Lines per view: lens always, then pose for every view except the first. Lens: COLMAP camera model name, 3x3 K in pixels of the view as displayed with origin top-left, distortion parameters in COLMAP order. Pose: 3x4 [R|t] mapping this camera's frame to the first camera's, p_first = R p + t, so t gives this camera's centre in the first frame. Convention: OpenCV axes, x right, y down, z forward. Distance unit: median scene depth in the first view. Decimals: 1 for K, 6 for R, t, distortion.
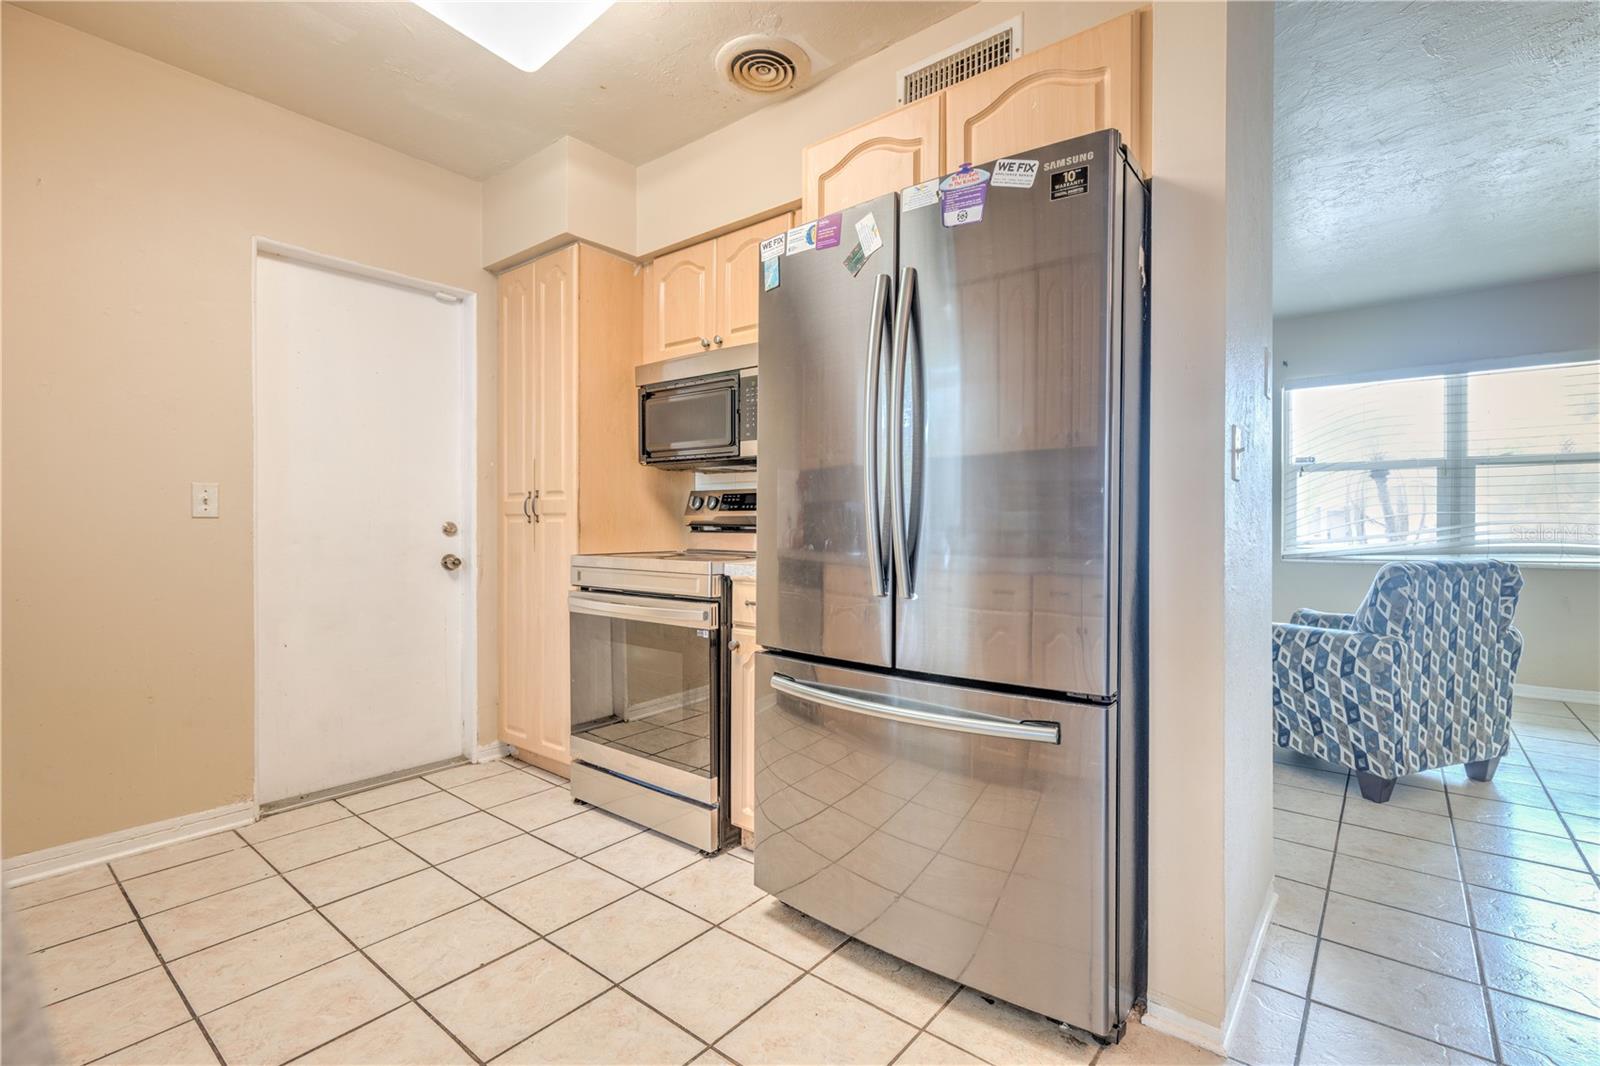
lens RADIAL K [[731.1, 0, 810.9], [0, 731.1, 527.3], [0, 0, 1]] dist [0.005741, 0.000143]
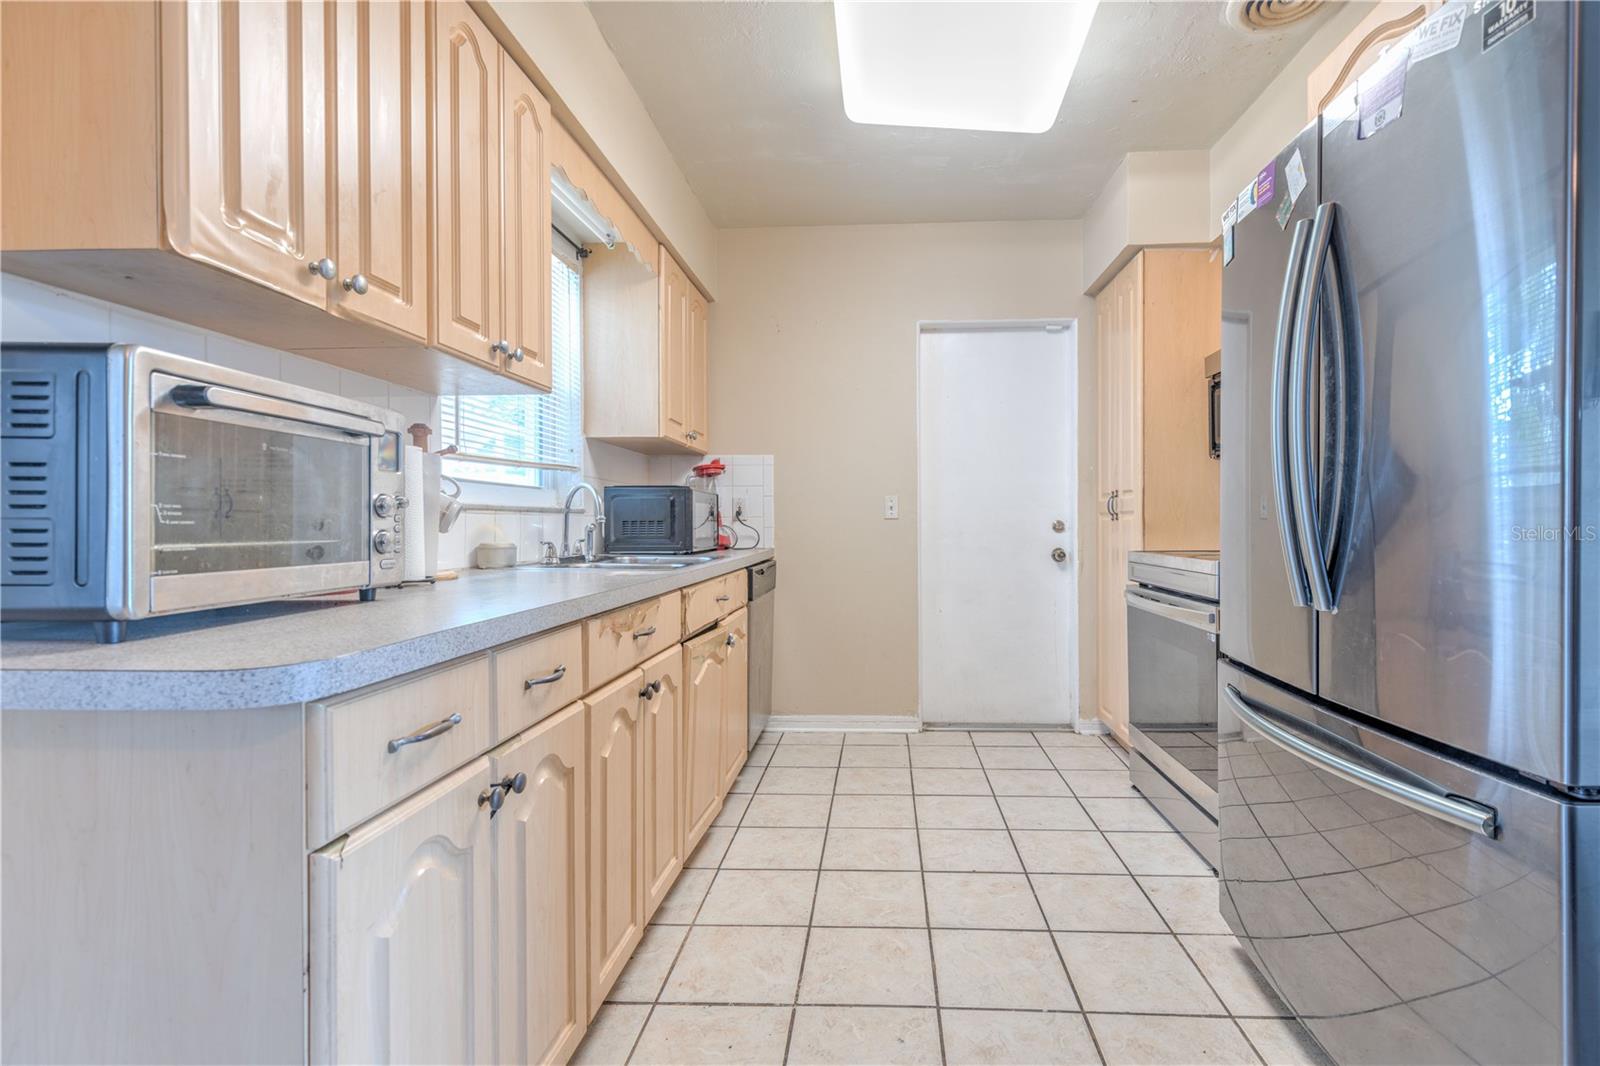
lens RADIAL K [[731.1, 0, 842.5], [0, 731.1, 524.5], [0, 0, 1]] dist [0.005741, 0.000143]
pose [[0.580050, -0.002956, -0.814575, 0.282455], [0.002975, 0.999994, -0.001510, -0.000009], [0.814575, -0.001547, 0.580056, 0.052627]]
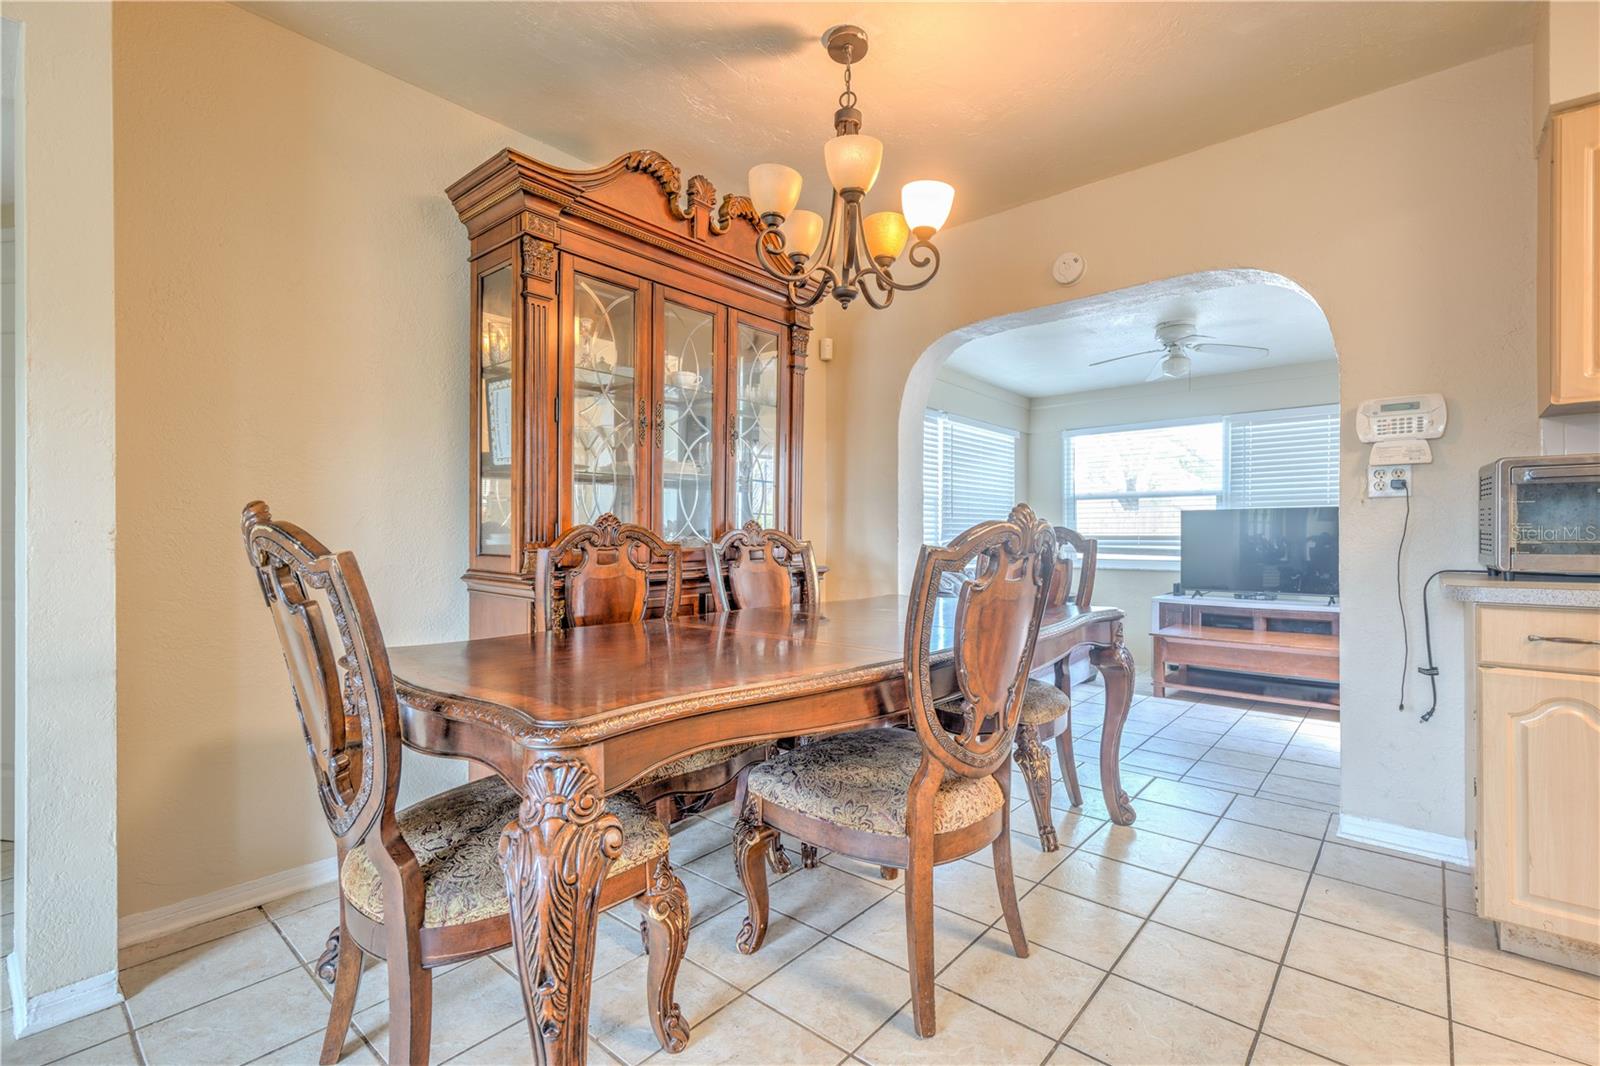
lens RADIAL K [[731.1, 0, 802.3], [0, 731.1, 537.2], [0, 0, 1]] dist [0.005741, 0.000143]
pose [[-0.998401, 0.002928, 0.056455, 0.525053], [0.003265, 0.999977, 0.005888, -0.003261], [-0.056436, 0.006063, -0.998388, 0.754325]]
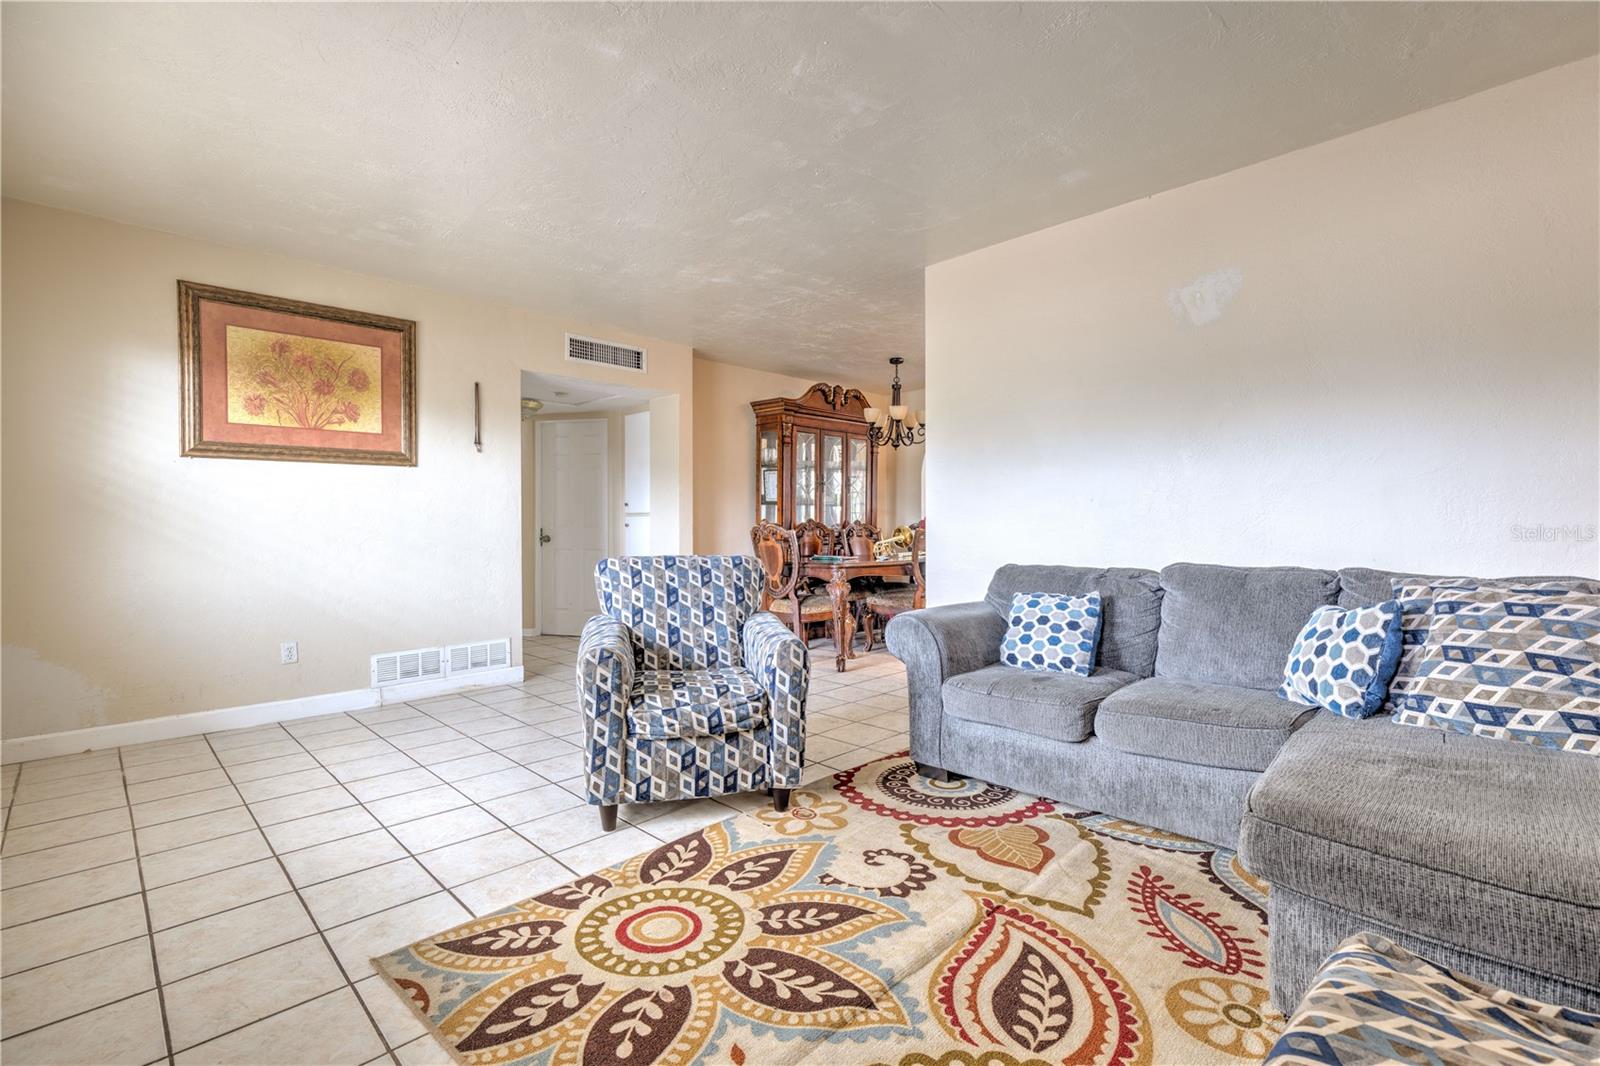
lens RADIAL K [[731.1, 0, 789.9], [0, 731.1, 528.7], [0, 0, 1]] dist [0.005741, 0.000143]
pose [[-0.990363, 0.003713, 0.138443, 0.536184], [0.004447, 0.999978, 0.004995, -0.004175], [-0.138421, 0.005563, -0.990358, 2.301744]]
